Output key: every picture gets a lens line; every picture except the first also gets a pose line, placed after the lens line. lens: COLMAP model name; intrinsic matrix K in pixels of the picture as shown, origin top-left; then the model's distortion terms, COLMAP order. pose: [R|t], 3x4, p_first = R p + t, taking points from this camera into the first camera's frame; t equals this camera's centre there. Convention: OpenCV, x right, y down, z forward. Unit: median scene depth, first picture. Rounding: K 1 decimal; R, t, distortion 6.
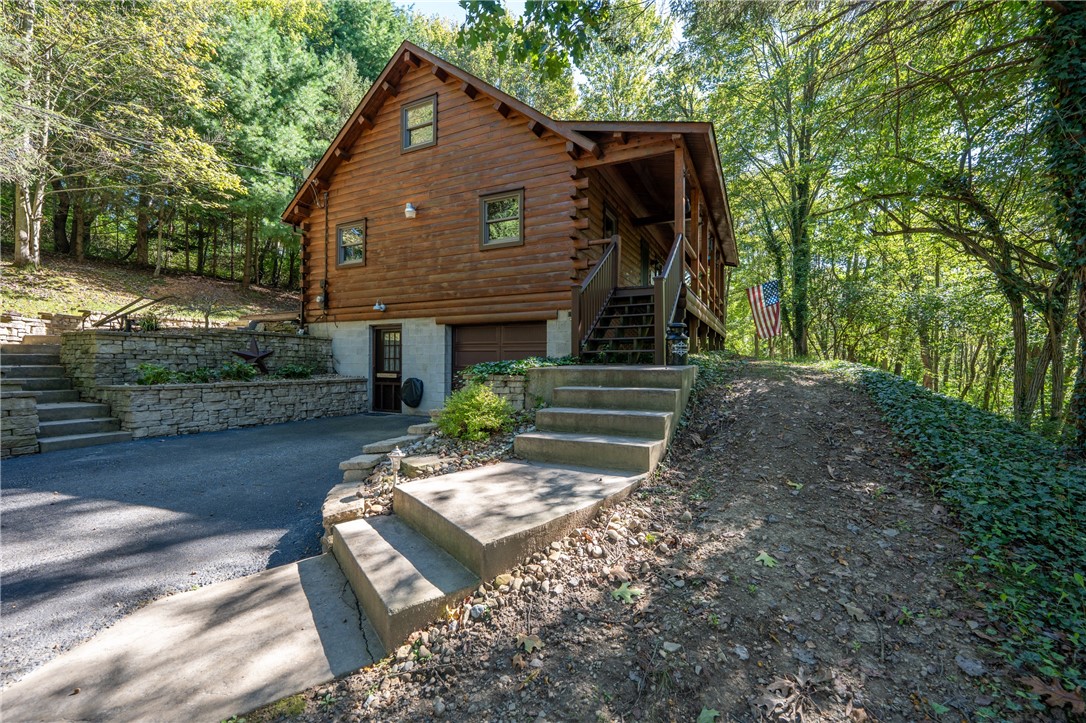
lens RADIAL K [[448.7, 0, 541.5], [0, 448.7, 364.2], [0, 0, 1]] dist [-0.009838, -0.000615]
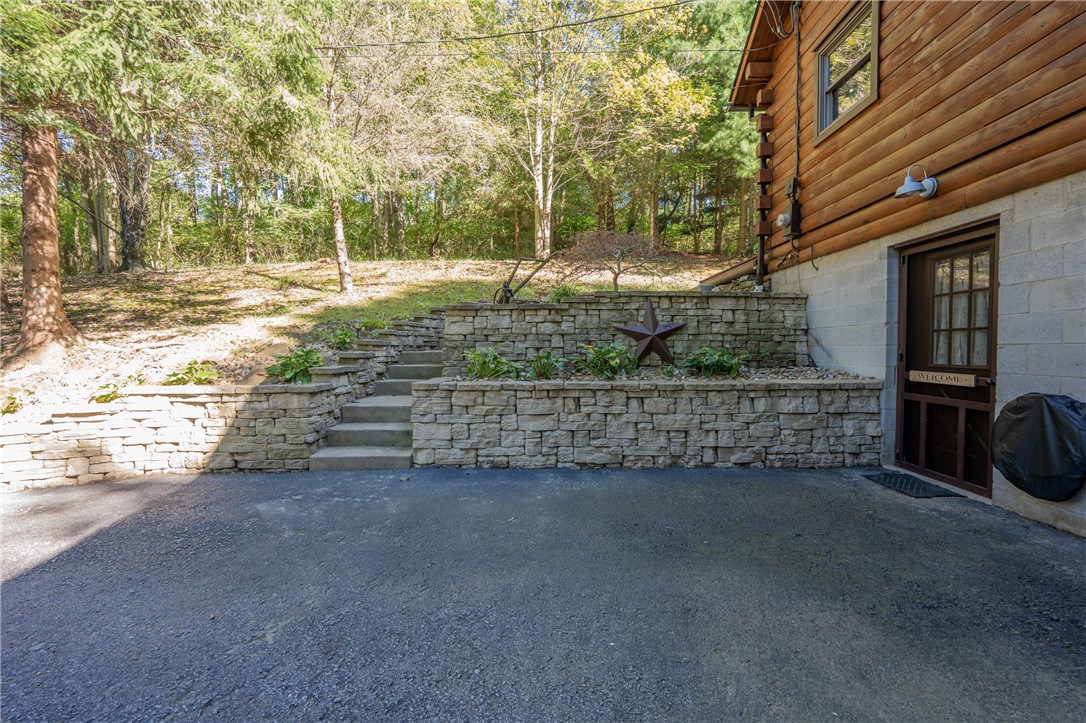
lens RADIAL K [[448.7, 0, 540.8], [0, 448.7, 363.0], [0, 0, 1]] dist [-0.009838, -0.000615]
pose [[0.443577, 0.024529, -0.895900, -0.179929], [0.002770, 0.999583, 0.028739, 0.002189], [0.896232, -0.015229, 0.443324, 0.594714]]
